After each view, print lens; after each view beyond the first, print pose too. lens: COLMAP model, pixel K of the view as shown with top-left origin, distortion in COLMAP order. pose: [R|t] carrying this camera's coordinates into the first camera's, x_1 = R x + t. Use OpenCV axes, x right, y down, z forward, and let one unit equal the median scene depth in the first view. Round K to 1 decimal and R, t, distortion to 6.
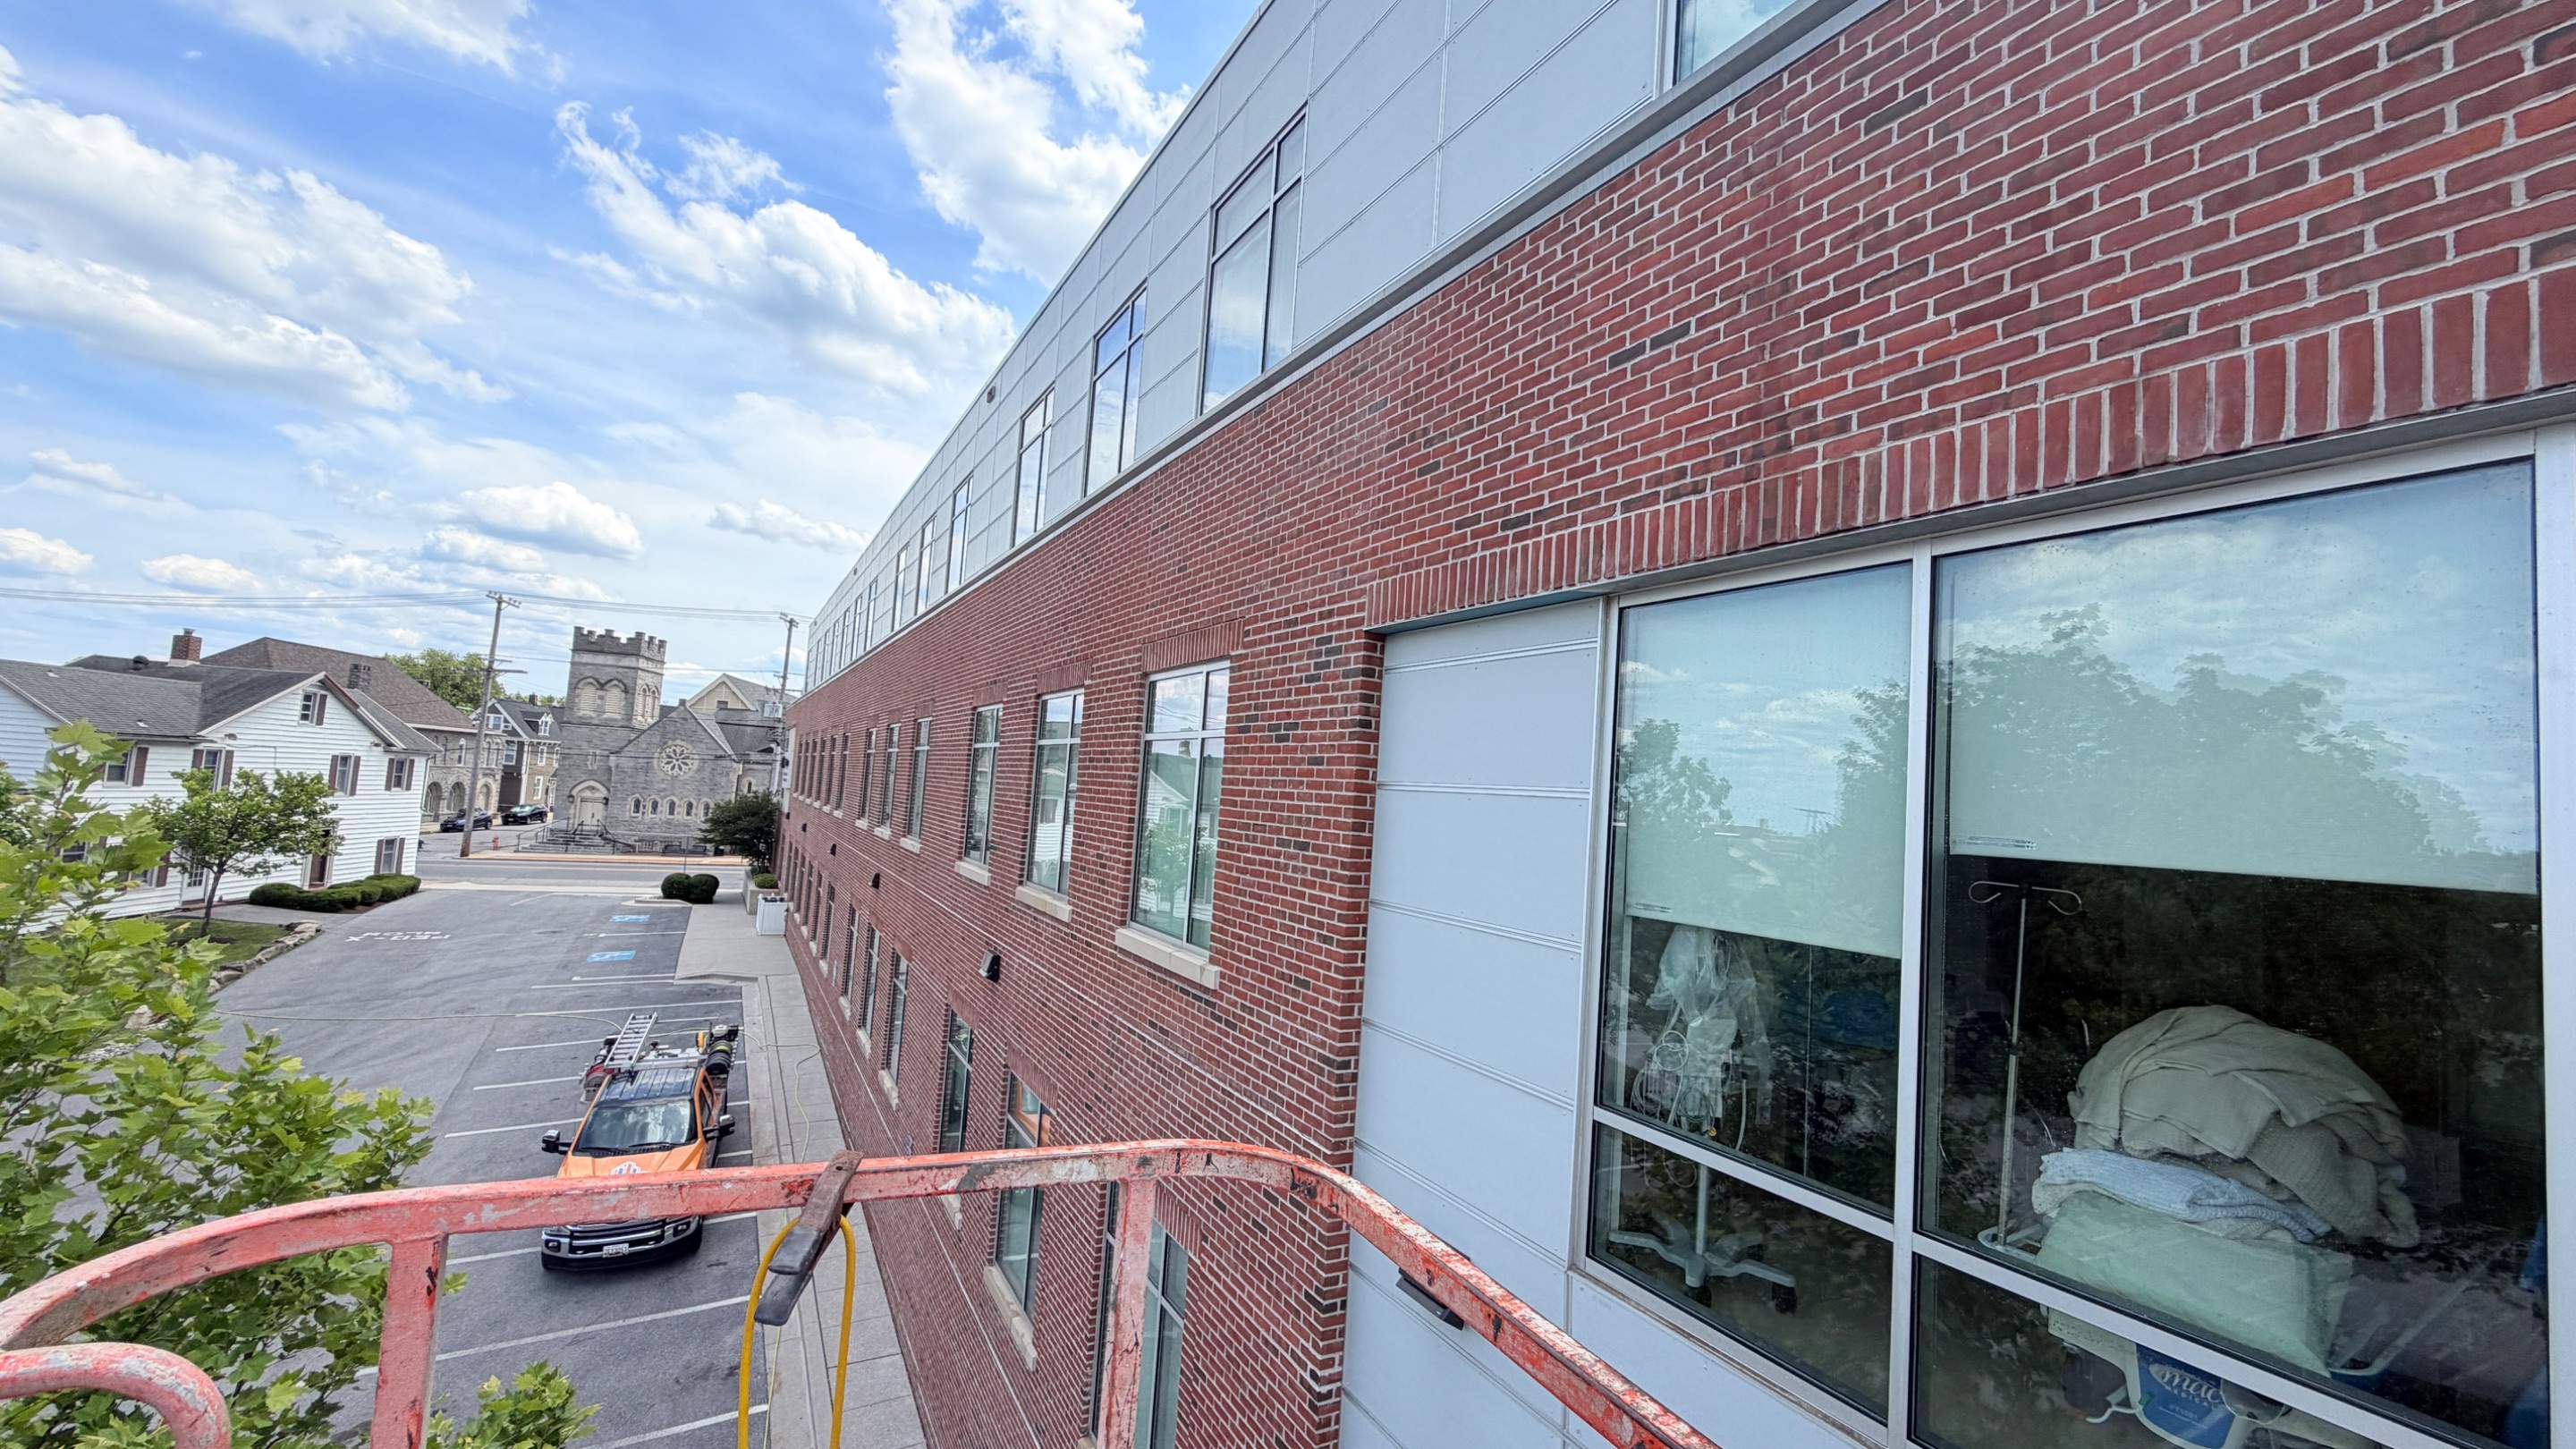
lens RADIAL K [[1022.9, 0, 1289.2], [0, 1022.9, 722.9], [0, 0, 1]] dist [-0.000964, 0.000372]
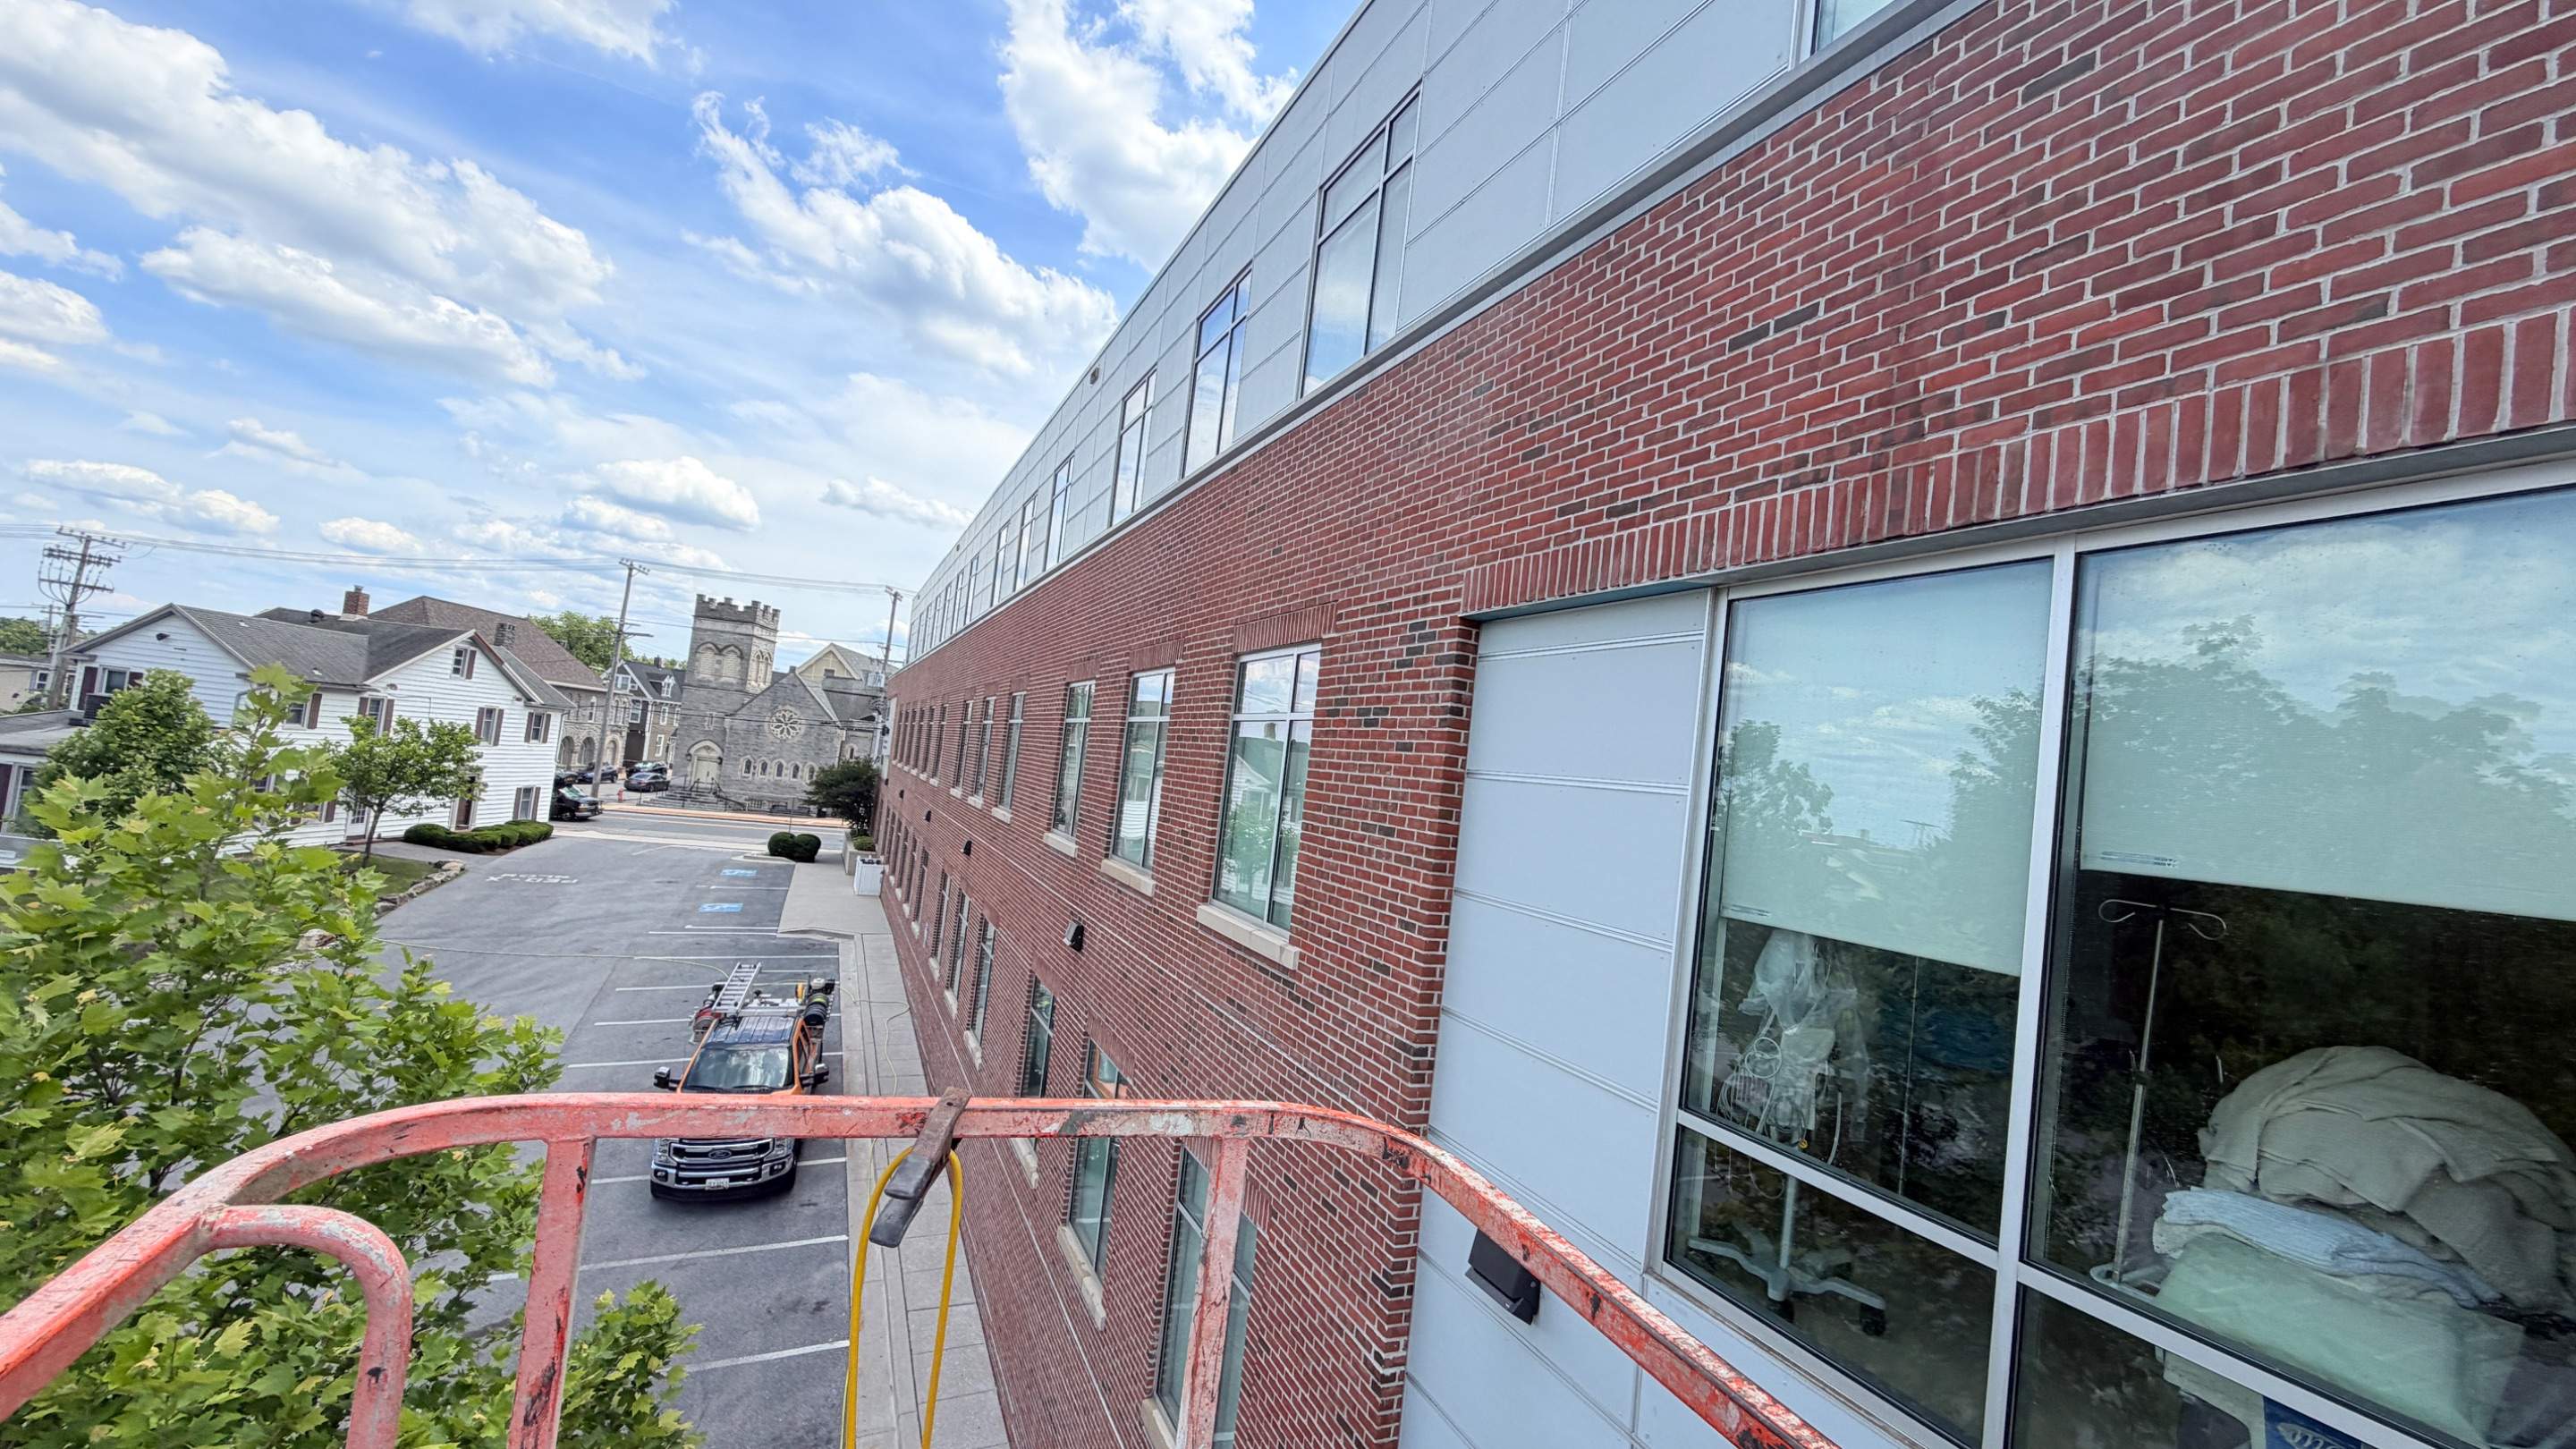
lens RADIAL K [[1021.9, 0, 1288.0], [0, 1021.9, 724.5], [0, 0, 1]] dist [-0.000818, 0.000097]
pose [[0.995845, 0.039443, -0.082082, -0.006299], [-0.038309, 0.999148, 0.015336, 0.004736], [0.082617, -0.012128, 0.996508, -0.000364]]
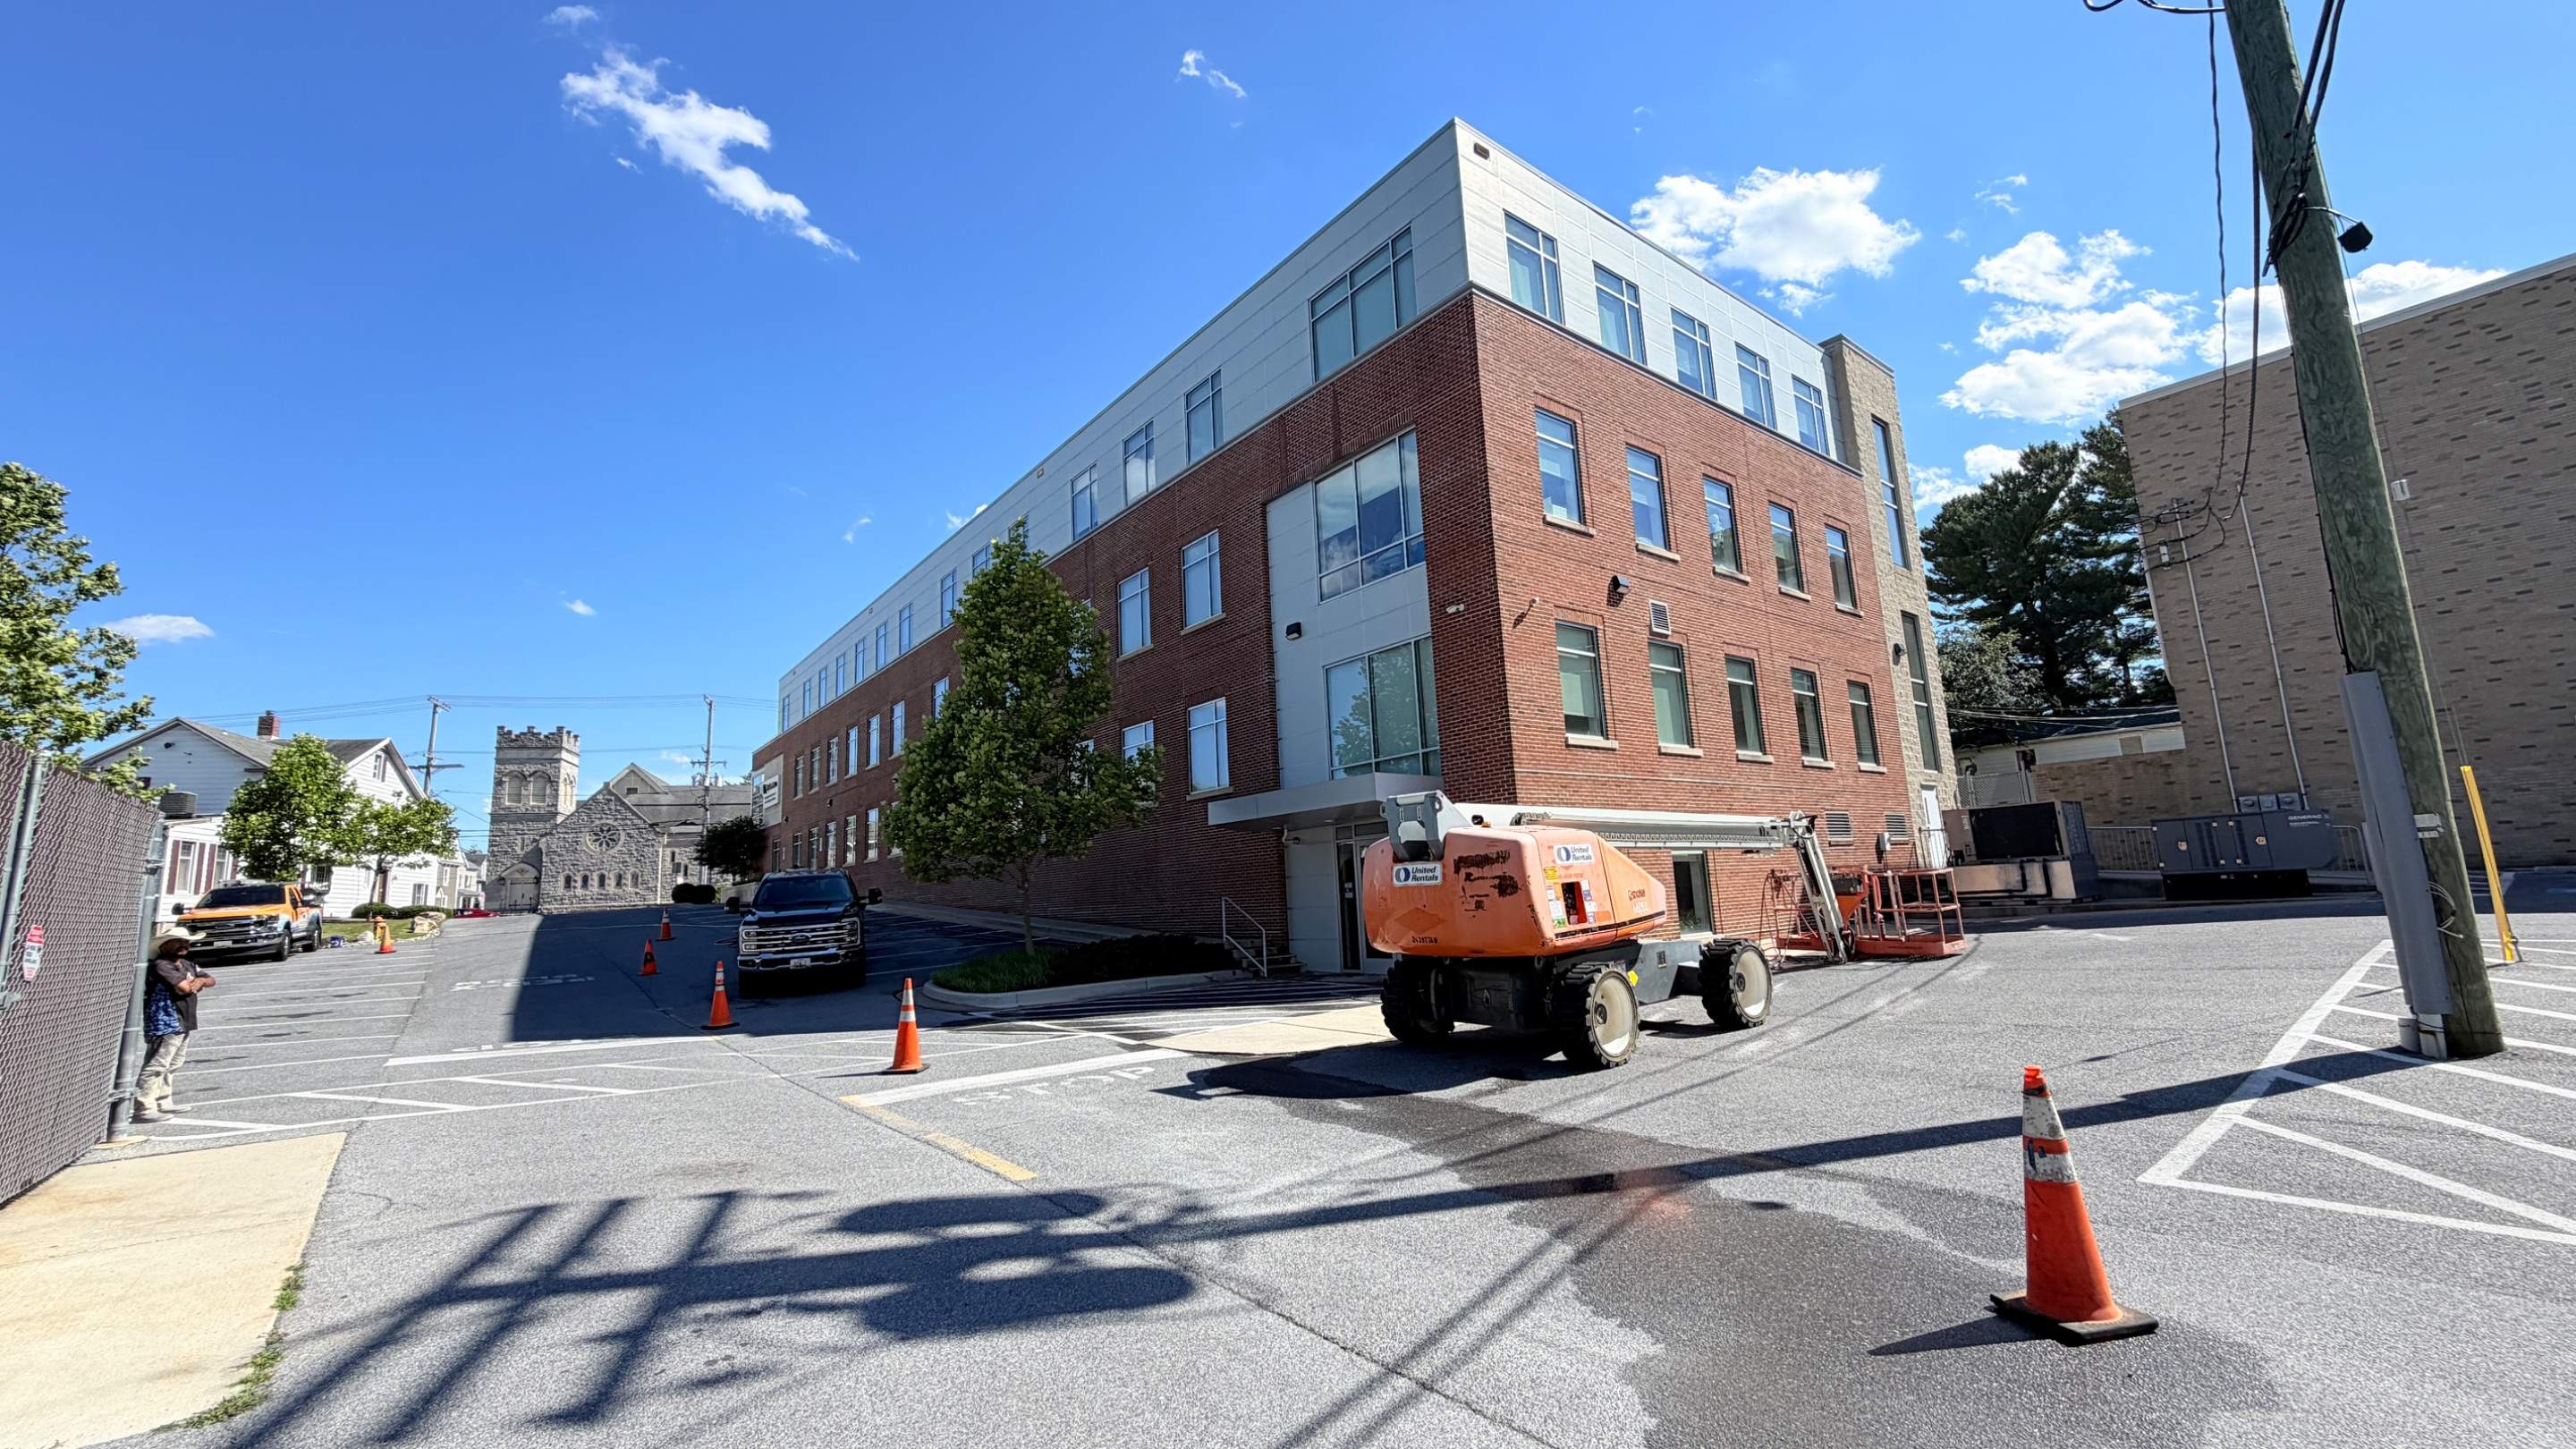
lens RADIAL K [[1022.9, 0, 1289.2], [0, 1022.9, 722.9], [0, 0, 1]] dist [-0.000964, 0.000372]
pose [[0.981094, -0.089750, 0.171464, -0.470657], [0.105827, 0.990569, -0.087032, 0.907309], [-0.162035, 0.103532, 0.981339, -2.319283]]
